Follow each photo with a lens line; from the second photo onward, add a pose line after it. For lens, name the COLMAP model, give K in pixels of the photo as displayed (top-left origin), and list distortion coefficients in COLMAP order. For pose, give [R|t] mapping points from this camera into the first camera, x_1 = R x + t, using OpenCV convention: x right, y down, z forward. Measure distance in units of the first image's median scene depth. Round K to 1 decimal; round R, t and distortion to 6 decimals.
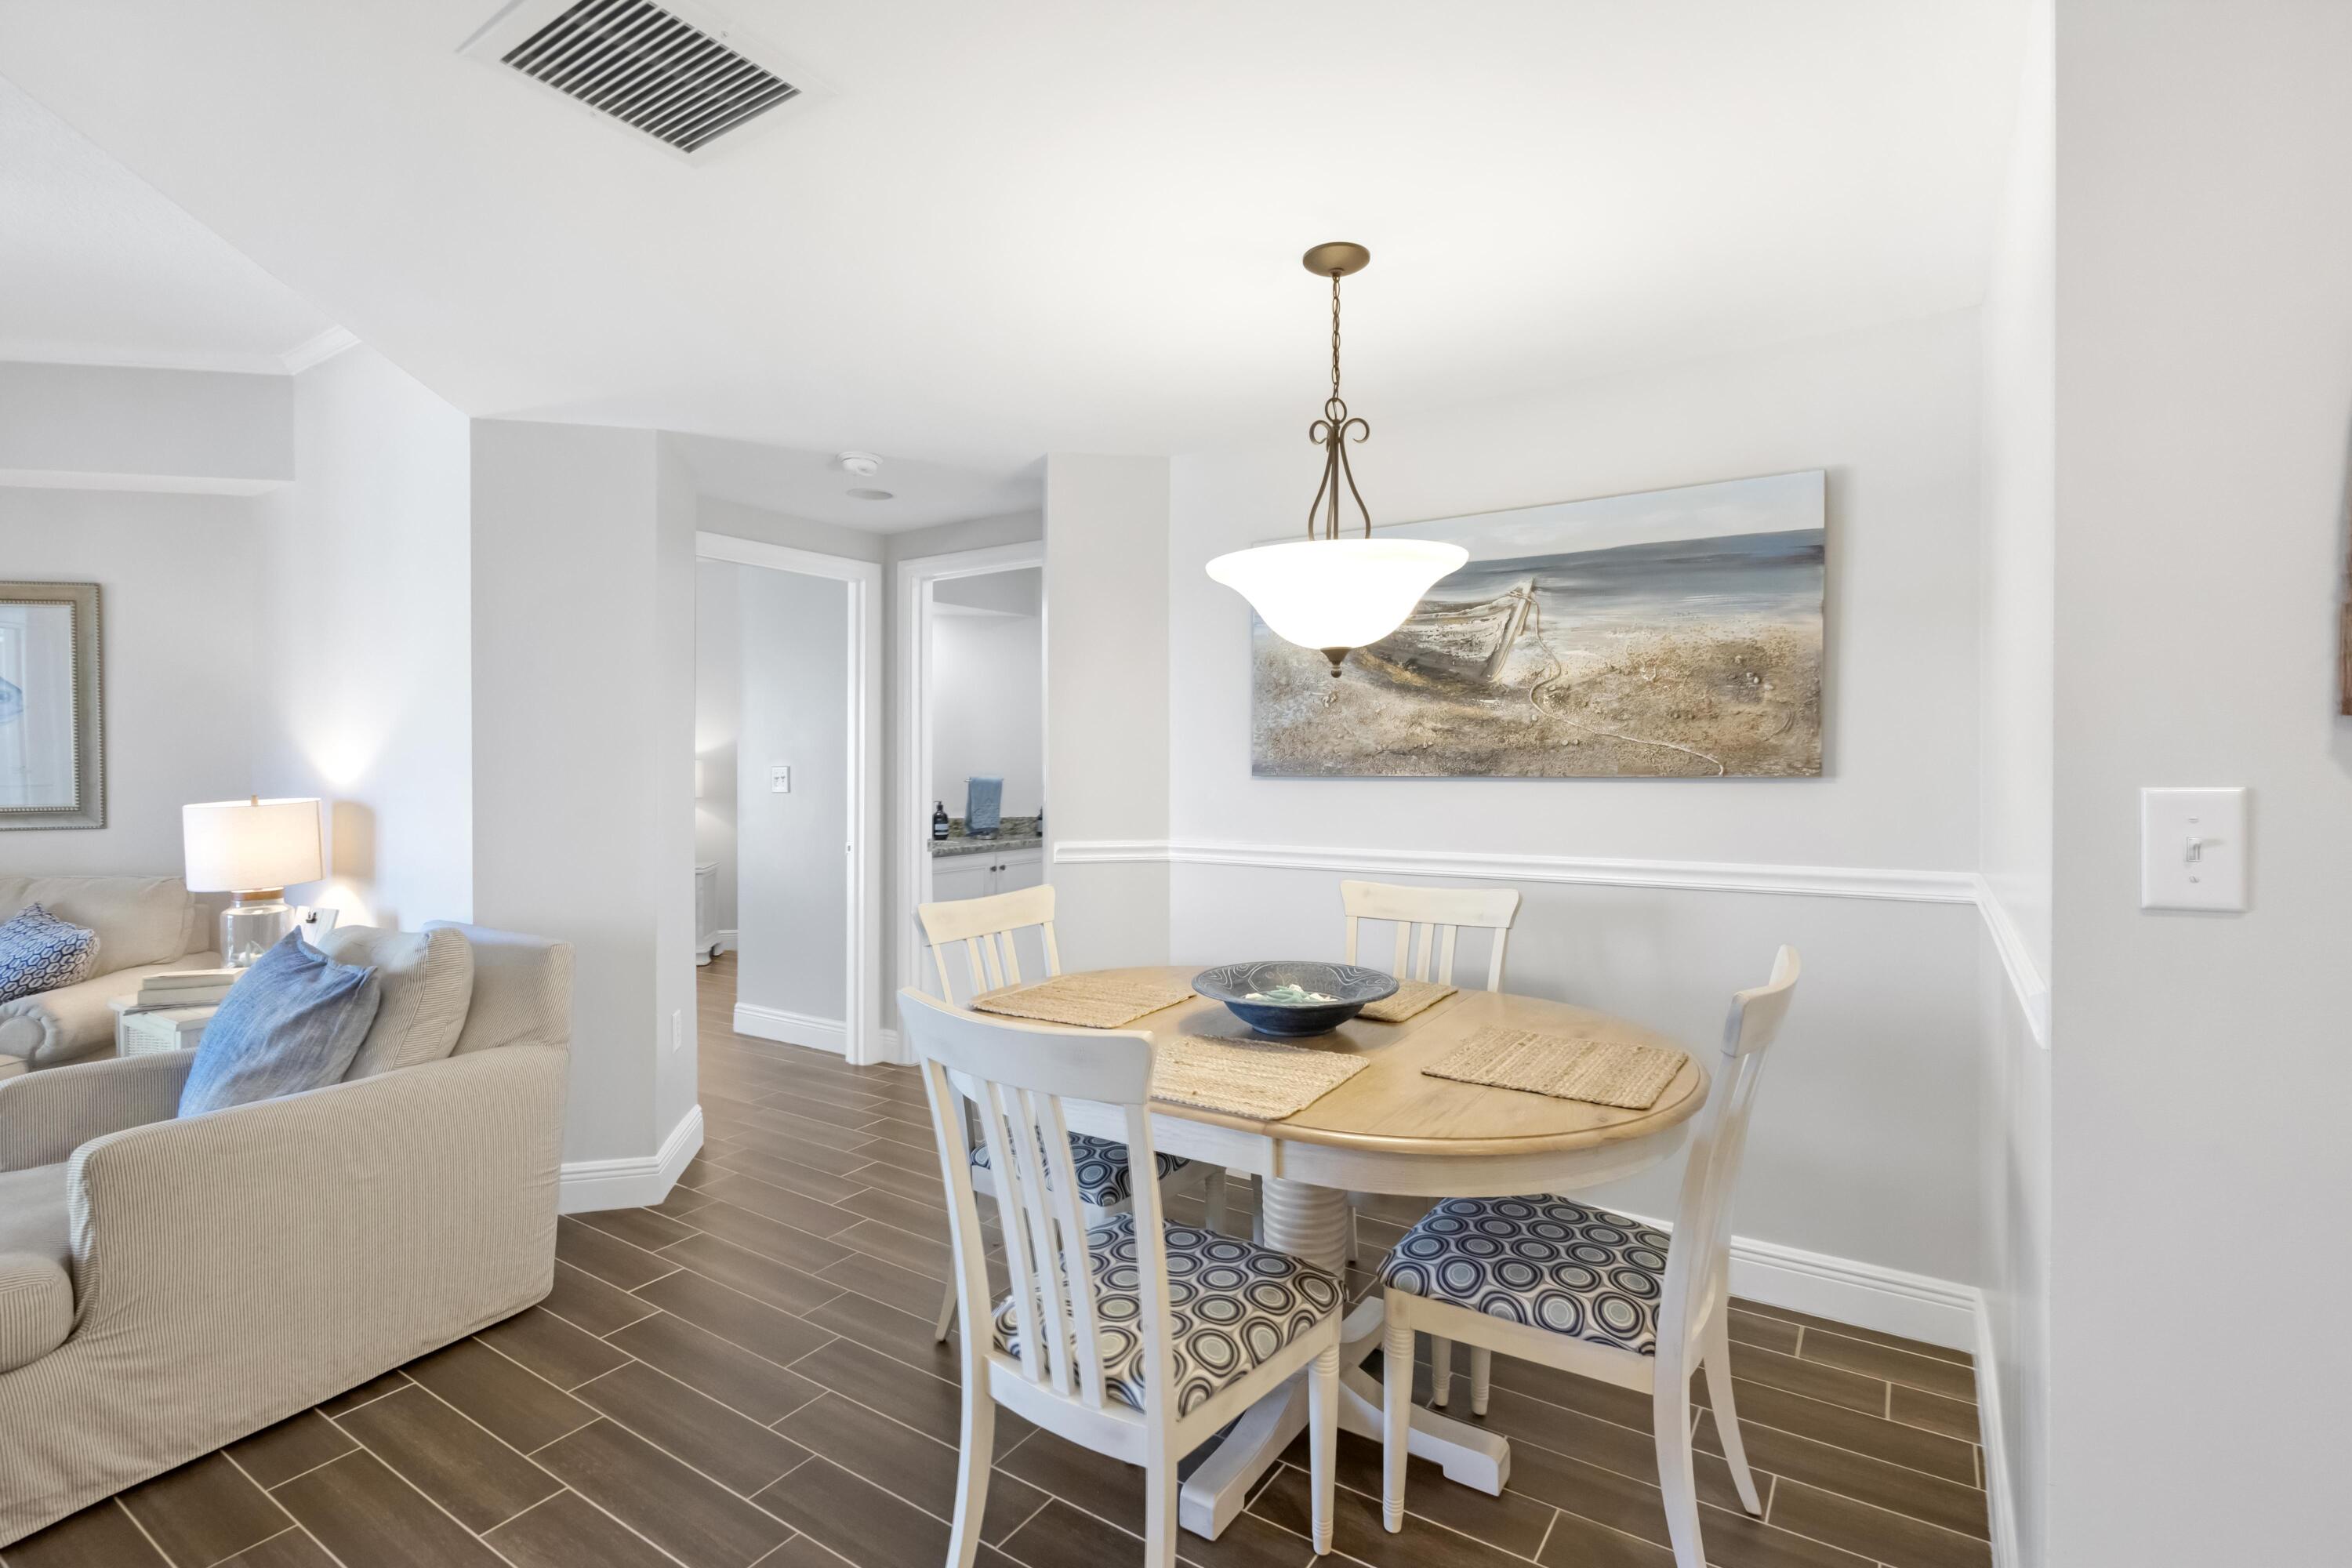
lens RADIAL K [[1111.8, 0, 1172.8], [0, 1111.8, 759.6], [0, 0, 1]] dist [0.009194, -0.001404]
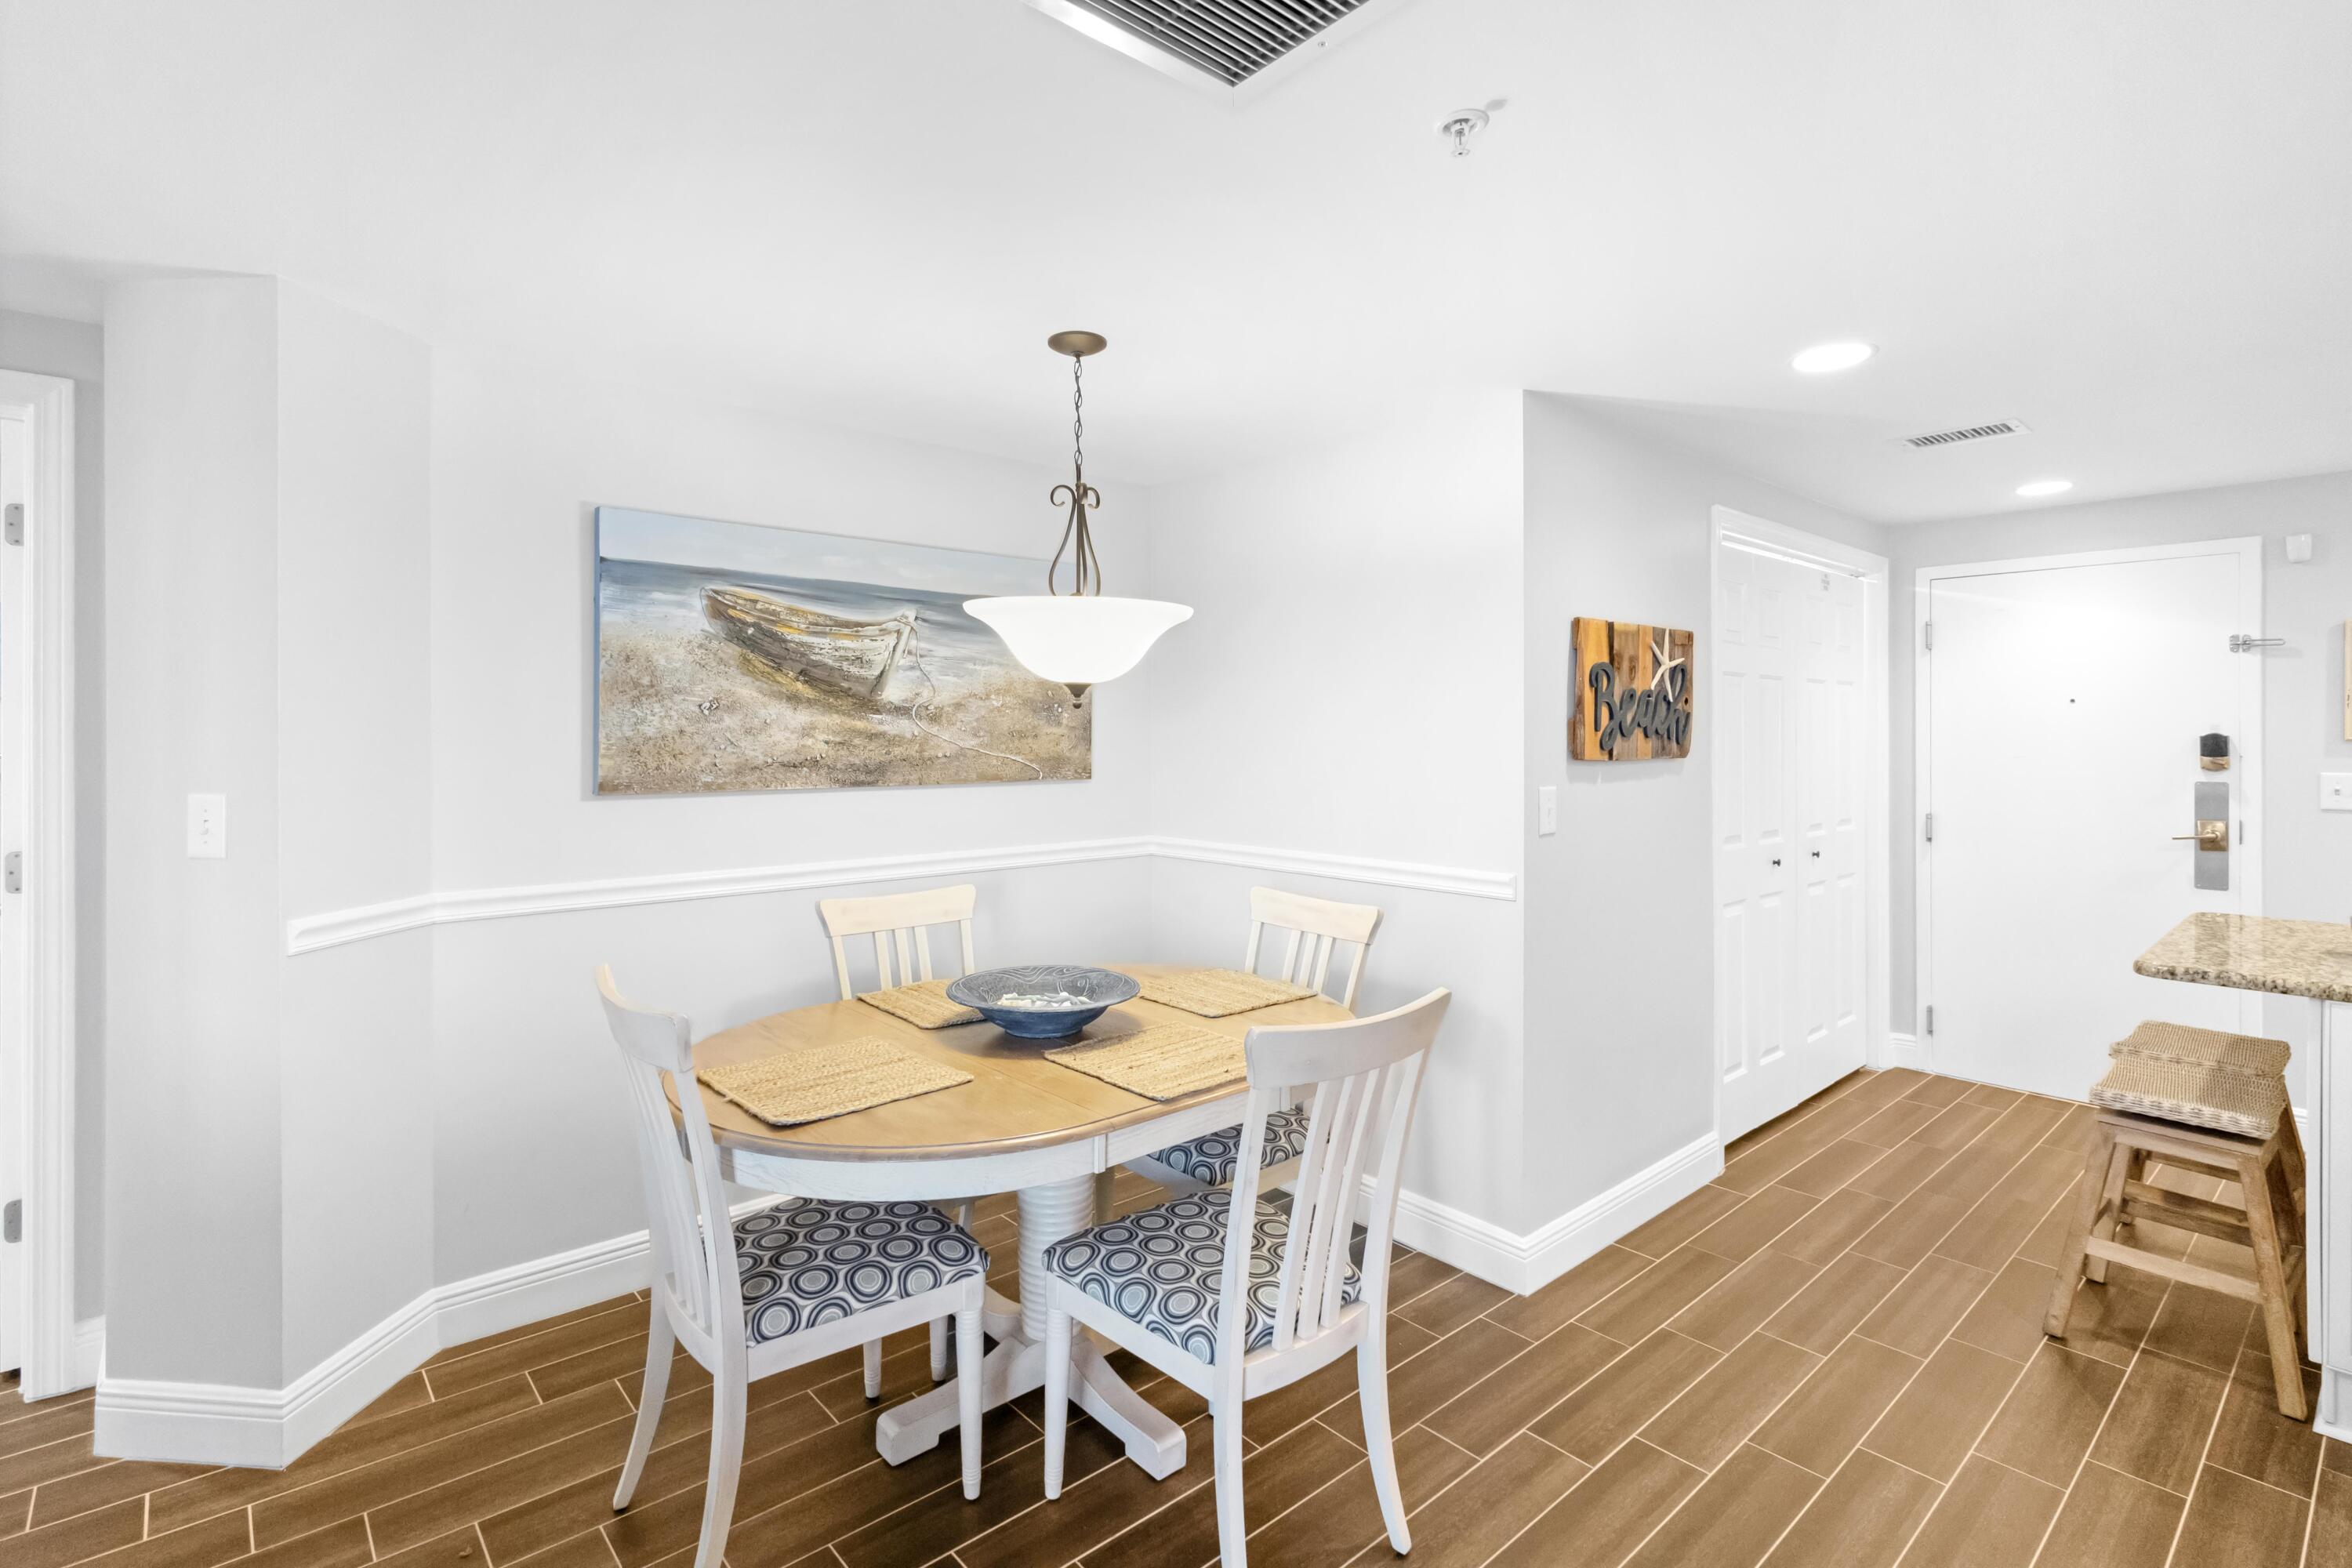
lens RADIAL K [[1111.8, 0, 1175.6], [0, 1111.8, 732.8], [0, 0, 1]] dist [0.009194, -0.001404]
pose [[0.257169, 0.005122, 0.966353, -0.677437], [-0.003286, 0.999985, -0.004426, -0.032625], [-0.966361, -0.002037, 0.257182, 0.445216]]
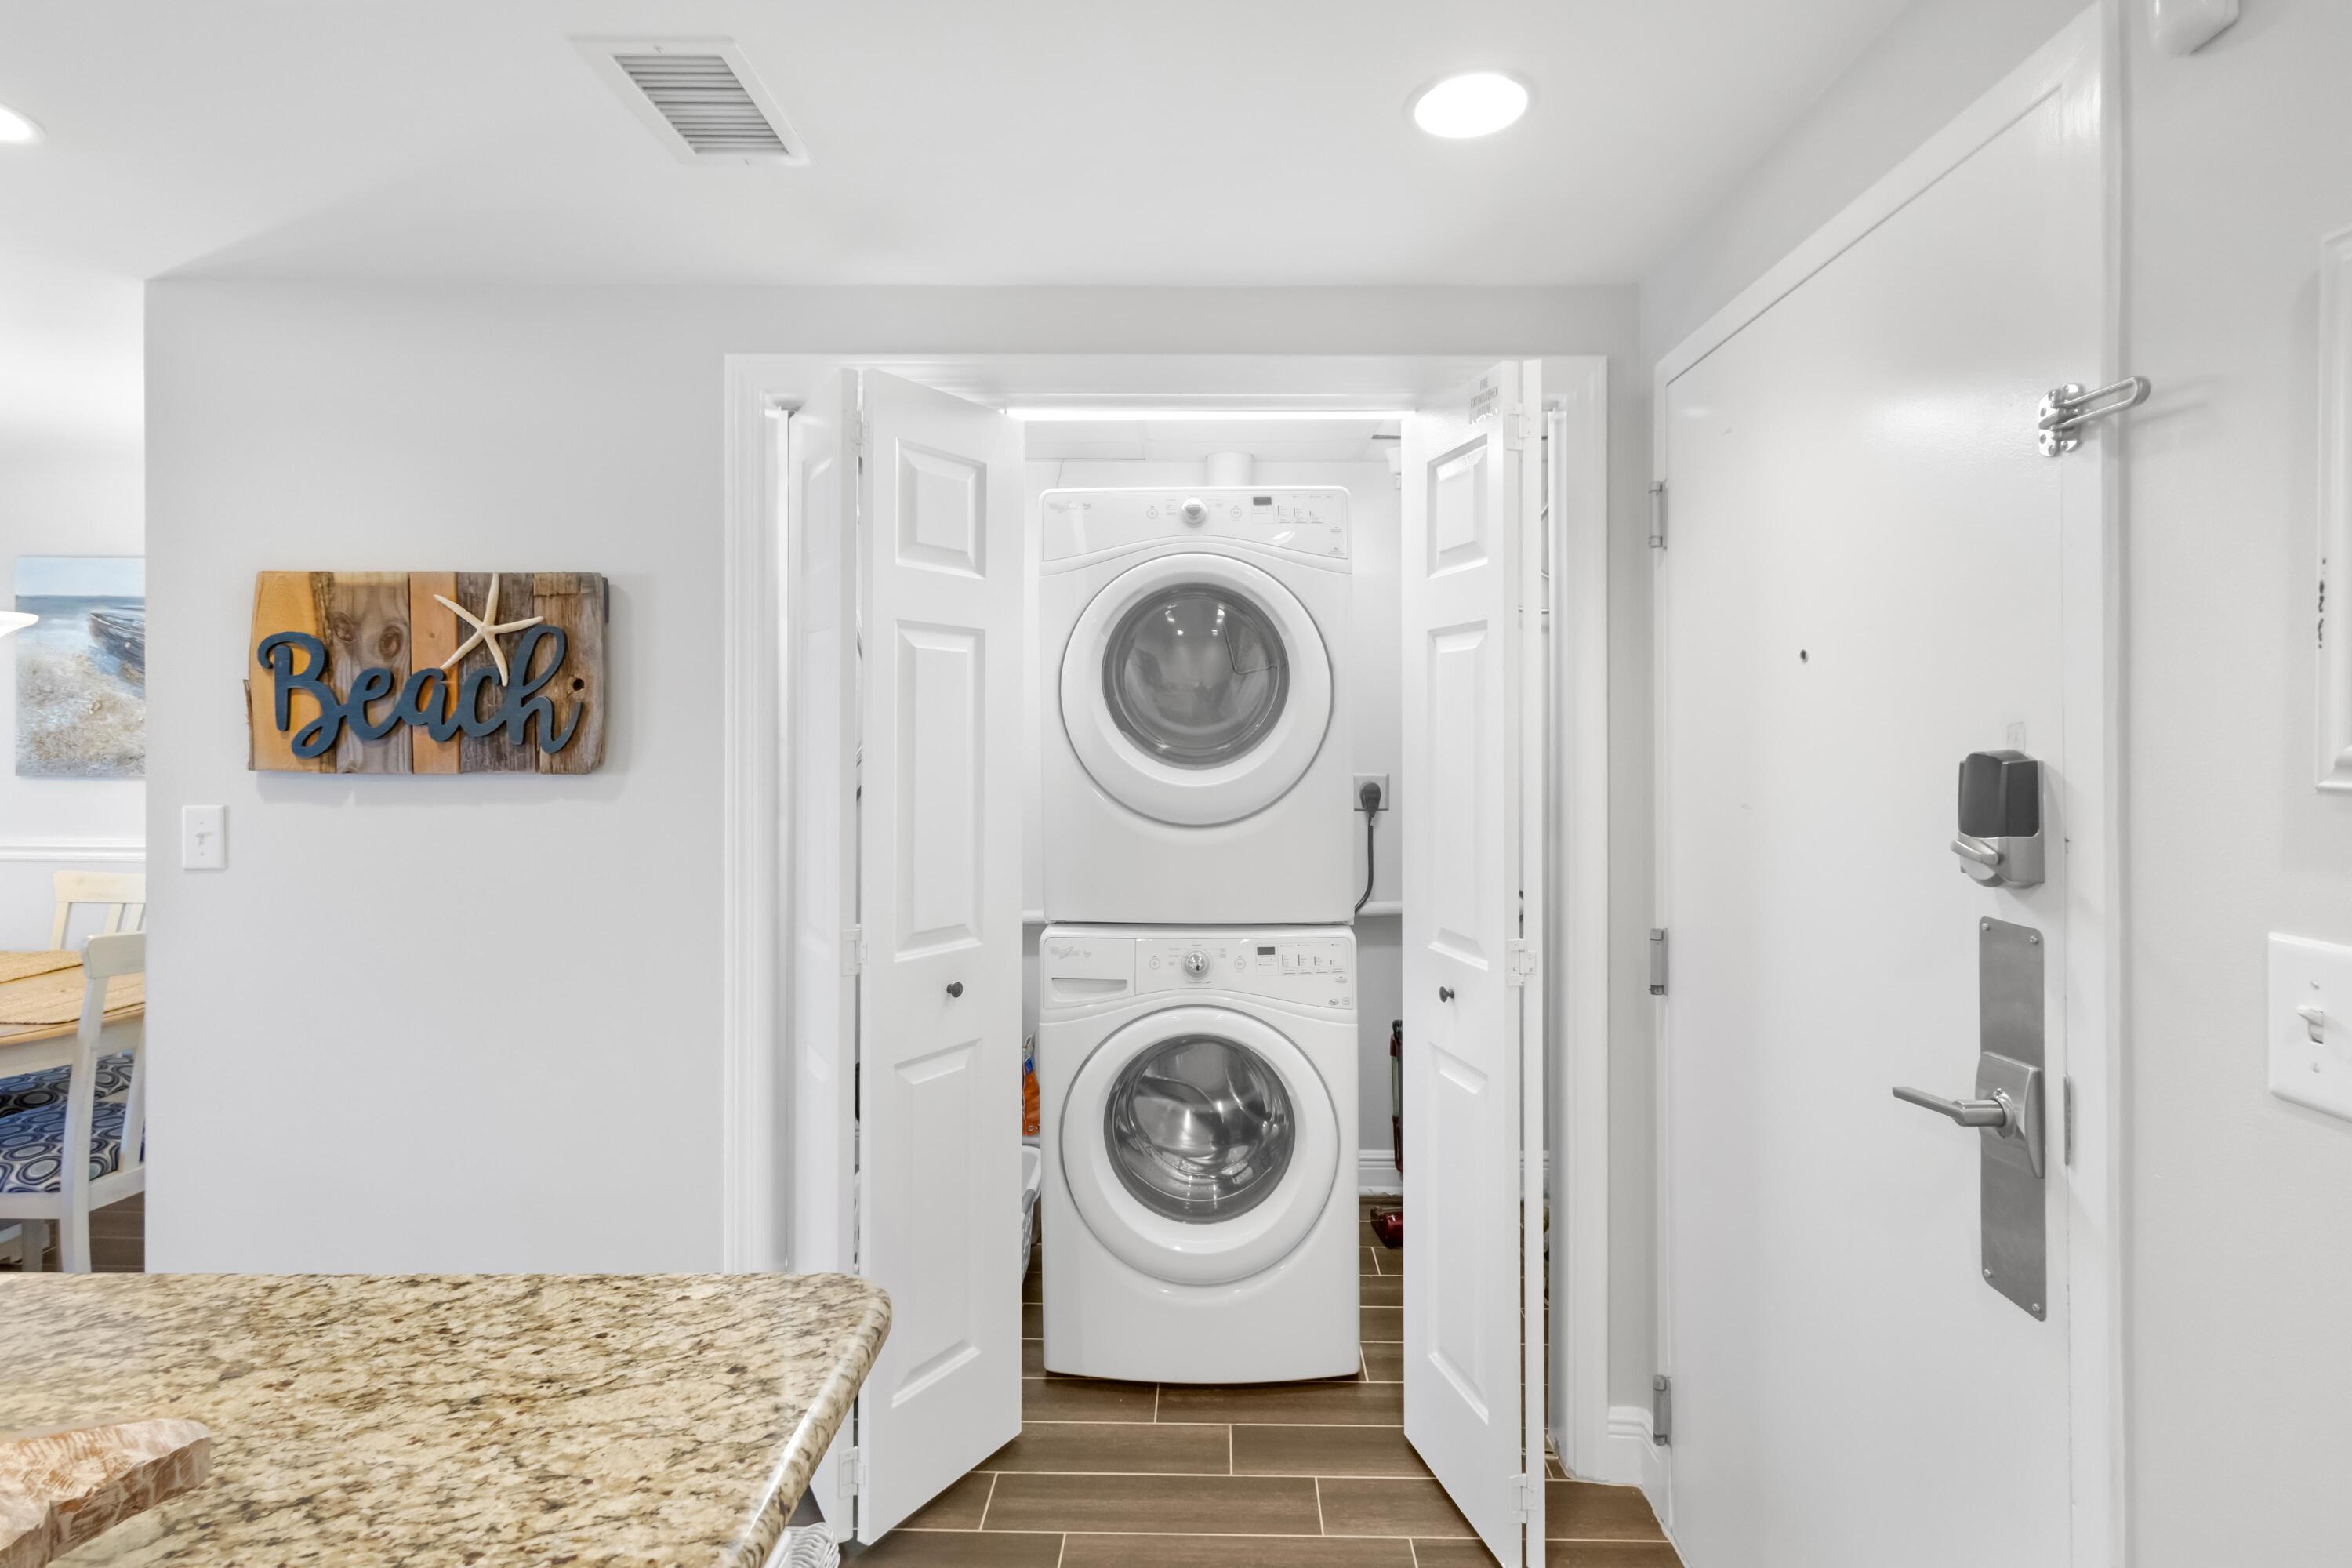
lens RADIAL K [[1111.8, 0, 1184.2], [0, 1111.8, 741.0], [0, 0, 1]] dist [0.009194, -0.001404]
pose [[0.840599, 0.007172, 0.541610, 0.487459], [-0.012678, 0.999899, 0.006436, -0.044821], [-0.541509, -0.012277, 0.840605, -0.568916]]
